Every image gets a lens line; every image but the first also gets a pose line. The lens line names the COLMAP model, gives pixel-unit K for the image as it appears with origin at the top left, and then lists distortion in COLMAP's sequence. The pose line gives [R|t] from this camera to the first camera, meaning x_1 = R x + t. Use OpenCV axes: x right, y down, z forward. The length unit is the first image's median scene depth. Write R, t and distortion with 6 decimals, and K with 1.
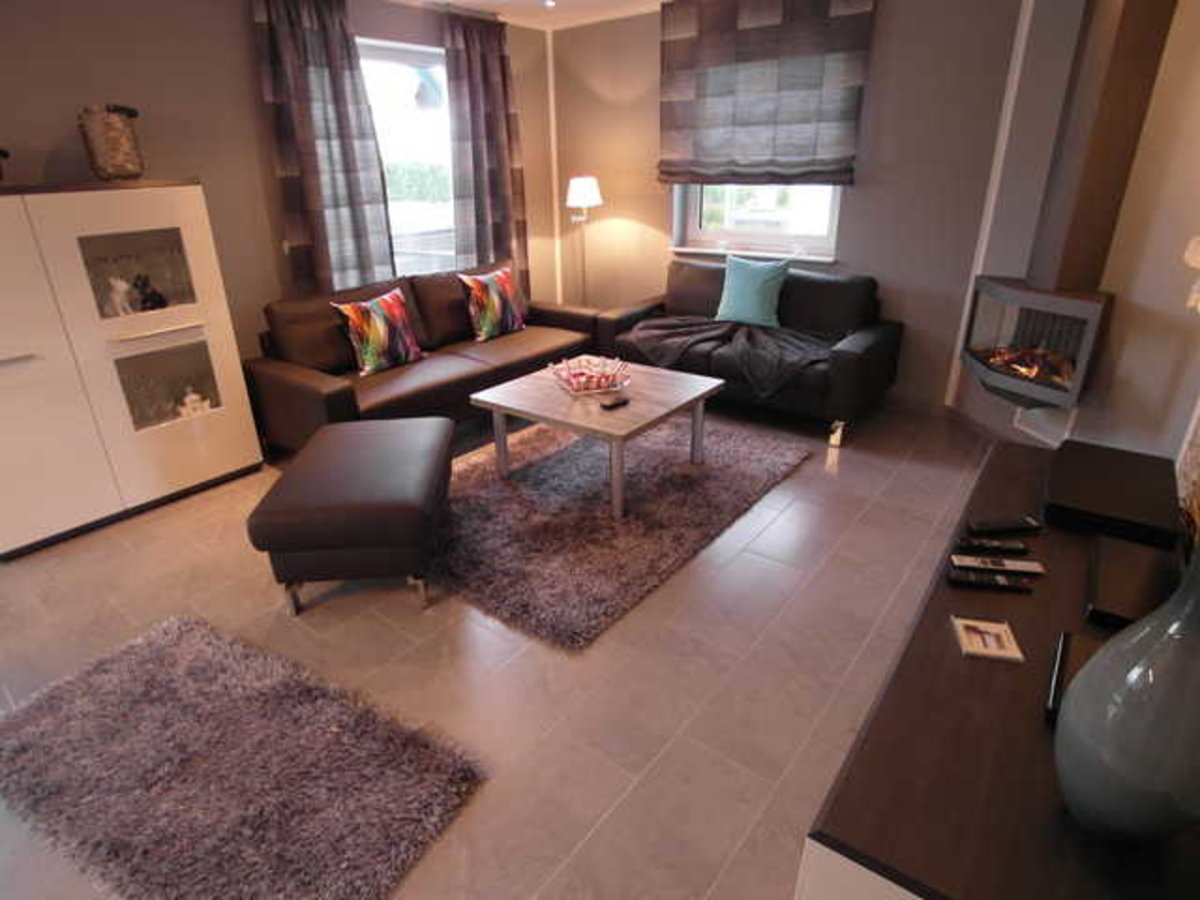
lens RADIAL K [[651.8, 0, 585.8], [0, 651.8, 456.8], [0, 0, 1]] dist [-0.081587, 0.025419]
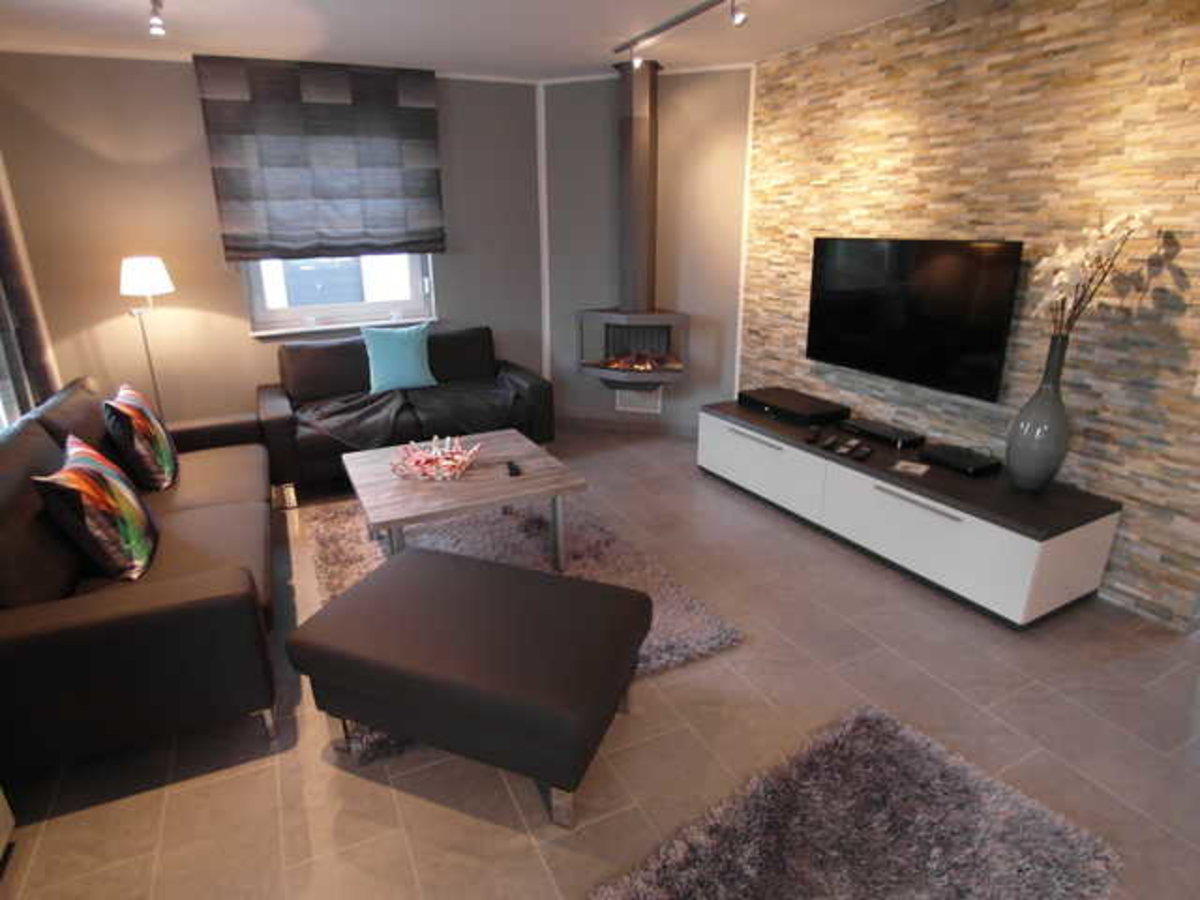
lens RADIAL K [[651.8, 0, 585.8], [0, 651.8, 456.8], [0, 0, 1]] dist [-0.081587, 0.025419]
pose [[0.440634, -0.279159, 0.853178, -0.529776], [0.367112, 0.923346, 0.112519, -0.120184], [-0.819189, 0.263633, 0.509340, 0.285908]]
